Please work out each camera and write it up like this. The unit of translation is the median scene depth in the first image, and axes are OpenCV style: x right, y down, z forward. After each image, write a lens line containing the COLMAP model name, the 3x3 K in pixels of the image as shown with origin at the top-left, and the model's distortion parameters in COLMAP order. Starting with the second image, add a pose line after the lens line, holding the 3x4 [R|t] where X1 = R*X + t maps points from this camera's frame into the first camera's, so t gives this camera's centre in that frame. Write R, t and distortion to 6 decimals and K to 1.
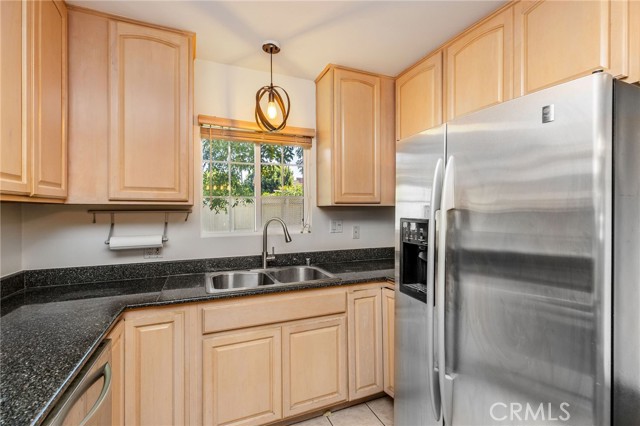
lens RADIAL K [[292.9, 0, 324.4], [0, 292.9, 212.2], [0, 0, 1]] dist [0.011160, -0.000184]
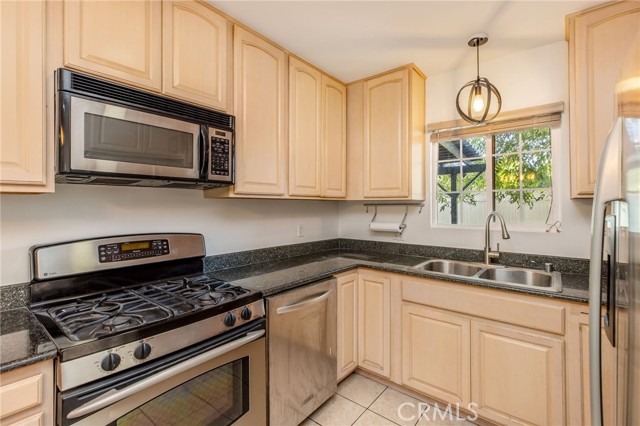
lens RADIAL K [[292.9, 0, 321.9], [0, 292.9, 207.8], [0, 0, 1]] dist [0.011160, -0.000184]
pose [[0.466101, 0.011260, -0.884660, 0.461661], [-0.006516, 0.999936, 0.009294, -0.000204], [0.884708, 0.001432, 0.466144, 0.070545]]
